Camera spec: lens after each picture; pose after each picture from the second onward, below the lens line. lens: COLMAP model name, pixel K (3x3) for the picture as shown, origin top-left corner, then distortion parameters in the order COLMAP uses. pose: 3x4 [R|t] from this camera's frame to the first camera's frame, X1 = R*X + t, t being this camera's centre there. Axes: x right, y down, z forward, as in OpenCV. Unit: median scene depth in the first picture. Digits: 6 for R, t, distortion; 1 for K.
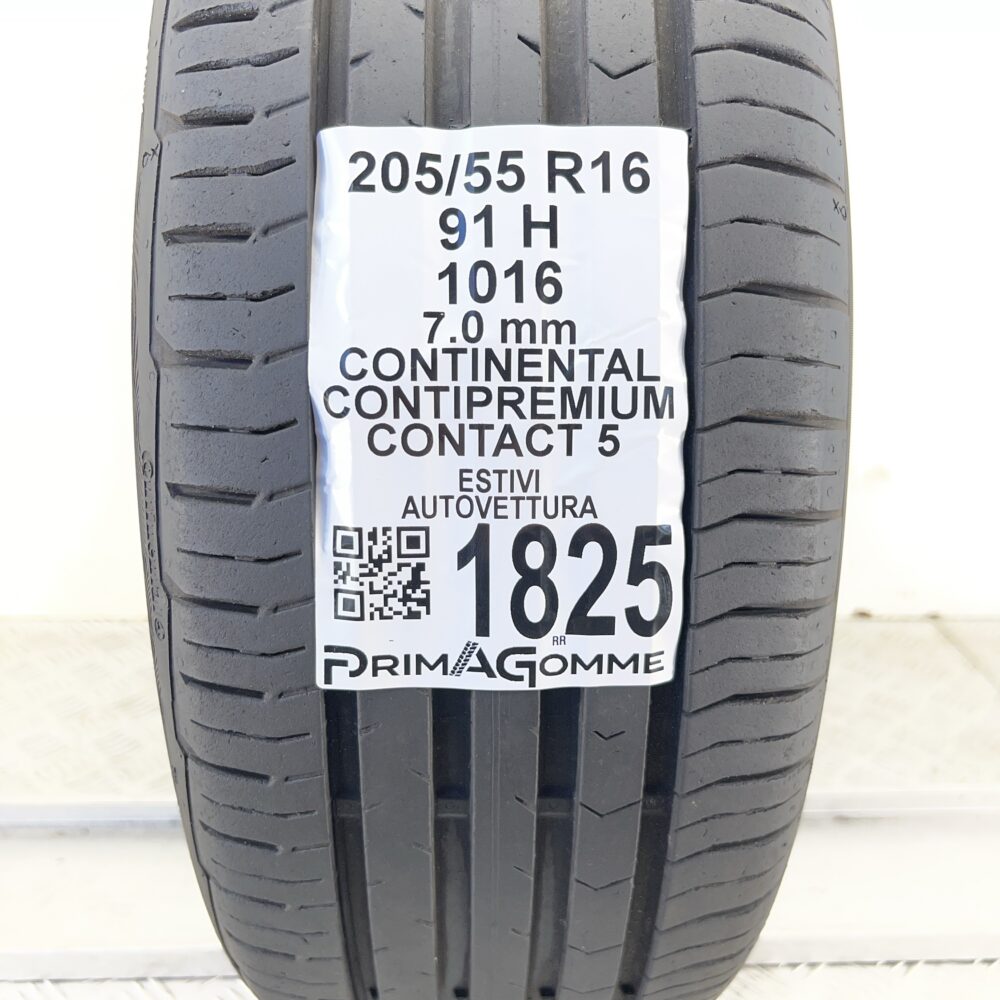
lens RADIAL K [[1062.5, 0, 495.7], [0, 1062.5, 505.6], [0, 0, 1]] dist [0.094062, 0.000000]
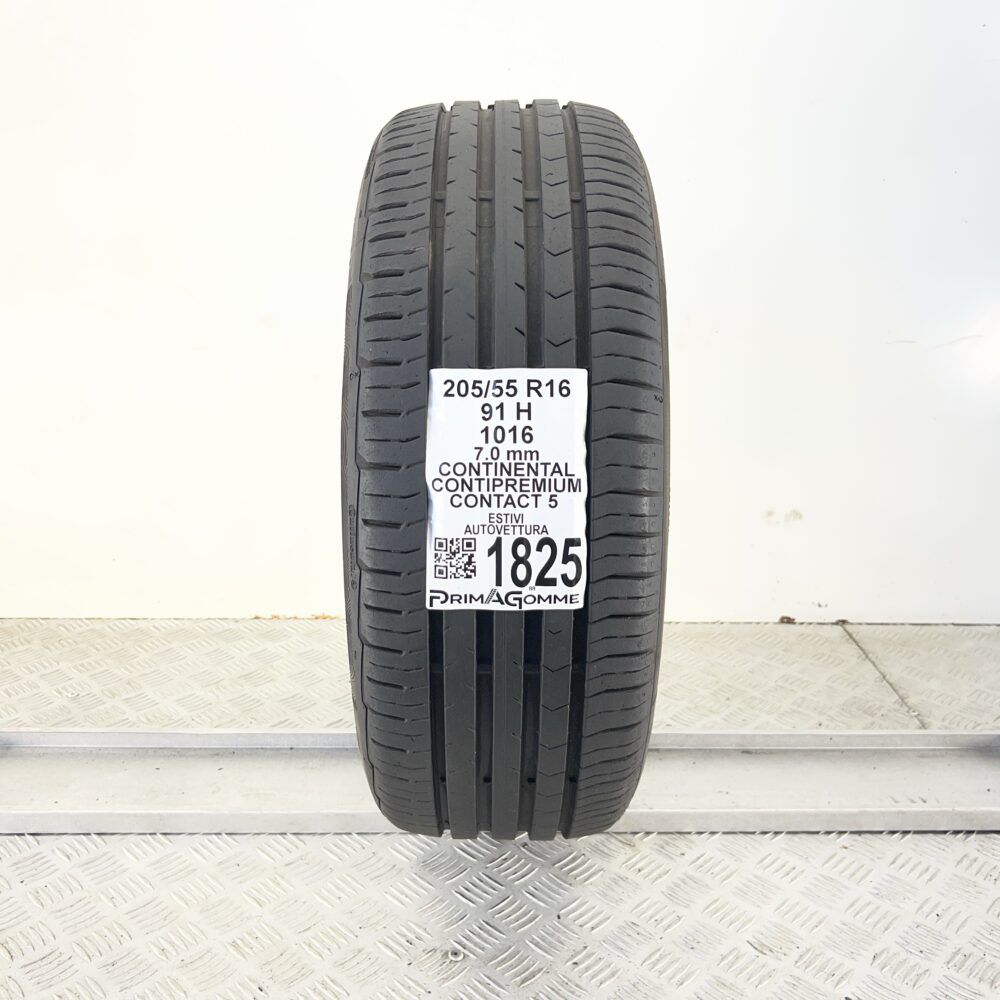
lens RADIAL K [[1062.5, 0, 504.1], [0, 1062.5, 501.1], [0, 0, 1]] dist [0.094062, 0.000000]
pose [[0.999925, 0.004027, -0.011575, 0.025059], [-0.004465, 0.999265, -0.038061, 0.026672], [0.011413, 0.038109, 0.999208, -1.291980]]
